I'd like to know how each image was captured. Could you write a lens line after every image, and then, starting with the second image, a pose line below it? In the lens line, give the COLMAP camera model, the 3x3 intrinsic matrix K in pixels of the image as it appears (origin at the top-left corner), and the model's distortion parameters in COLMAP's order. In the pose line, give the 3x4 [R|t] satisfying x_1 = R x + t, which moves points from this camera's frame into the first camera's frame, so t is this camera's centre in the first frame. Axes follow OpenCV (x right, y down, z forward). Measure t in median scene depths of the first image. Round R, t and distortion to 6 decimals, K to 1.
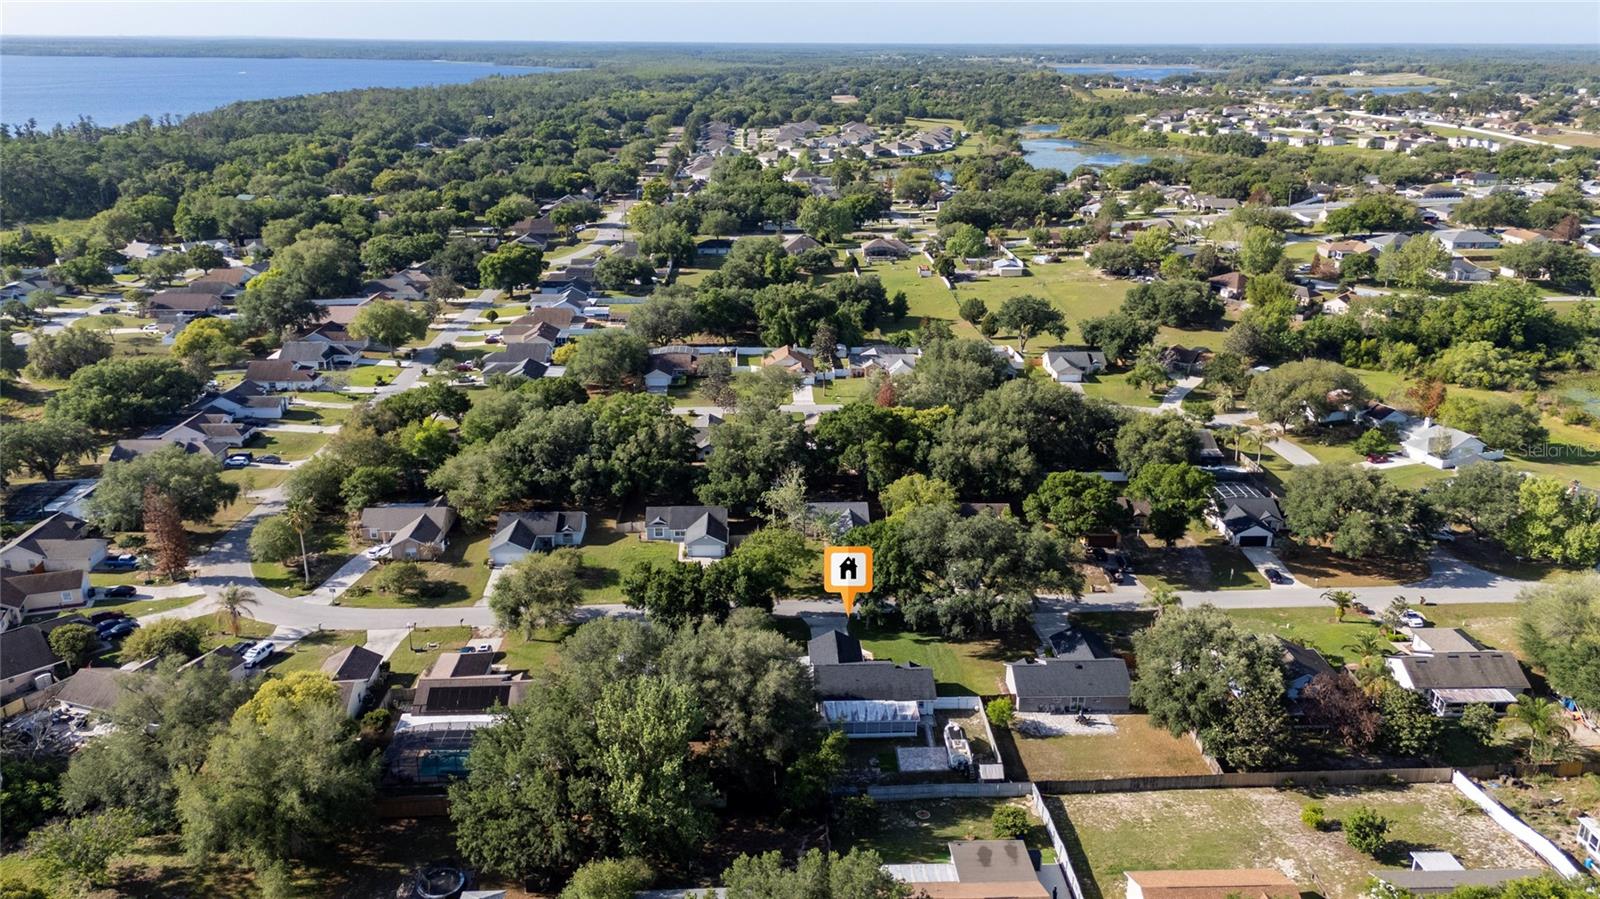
lens RADIAL K [[1162.7, 0, 800.0], [0, 1162.7, 449.5], [0, 0, 1]] dist [0.067939, -0.067750]
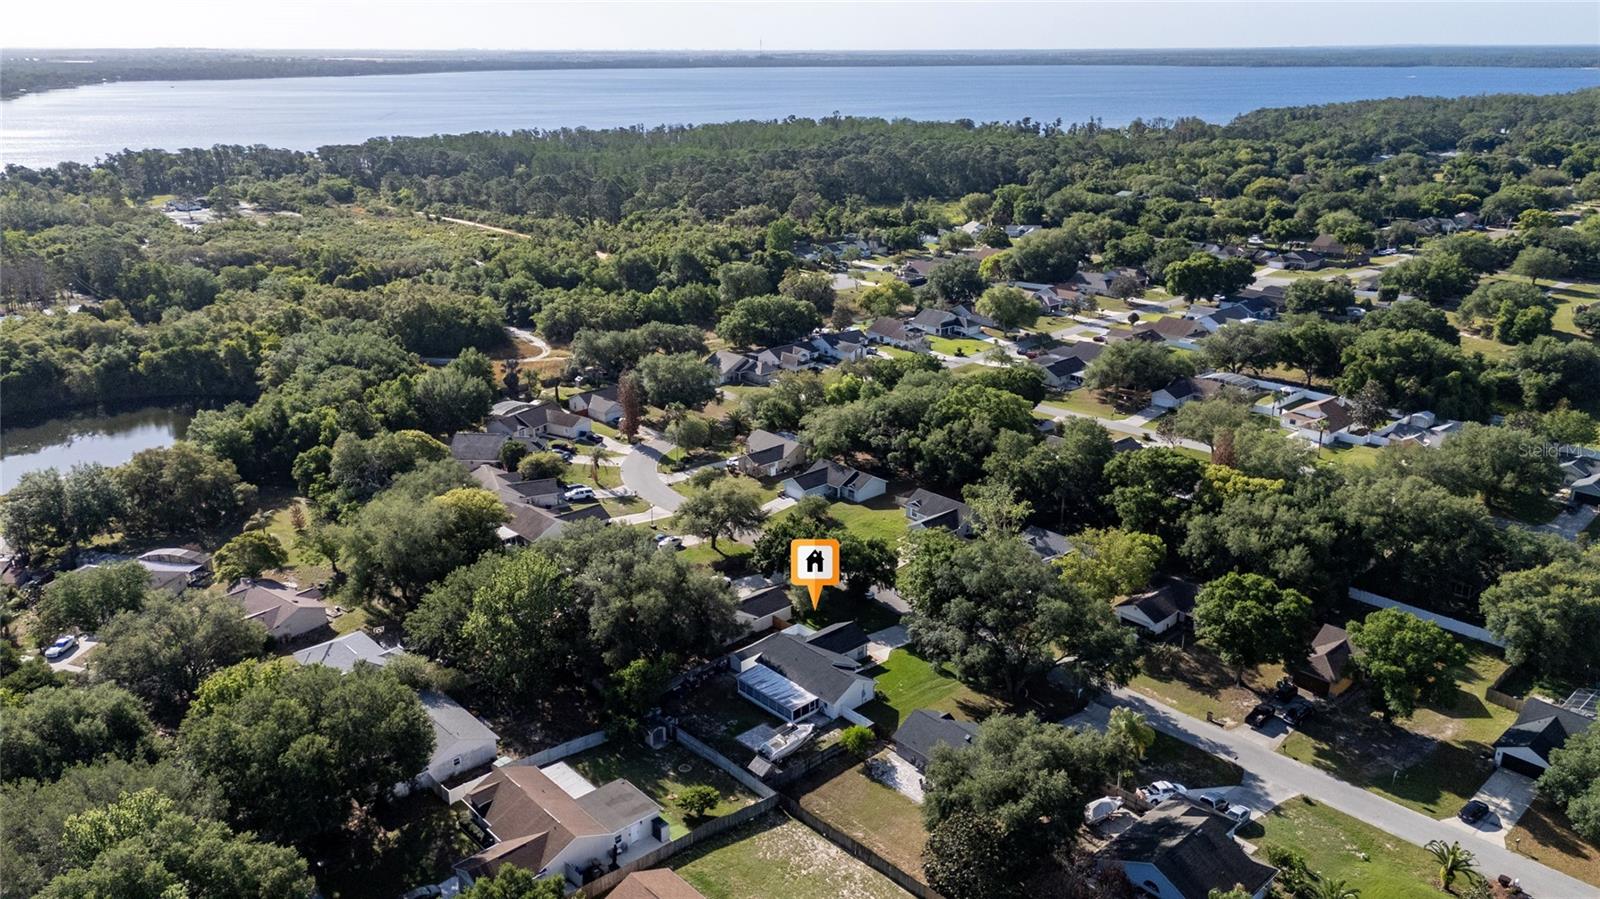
lens RADIAL K [[1162.7, 0, 800.0], [0, 1162.7, 449.5], [0, 0, 1]] dist [0.067939, -0.067750]
pose [[0.649333, 0.241265, -0.721220, 0.113416], [-0.246163, 0.963968, 0.100843, -0.013205], [0.719563, 0.112057, 0.685327, 0.040525]]
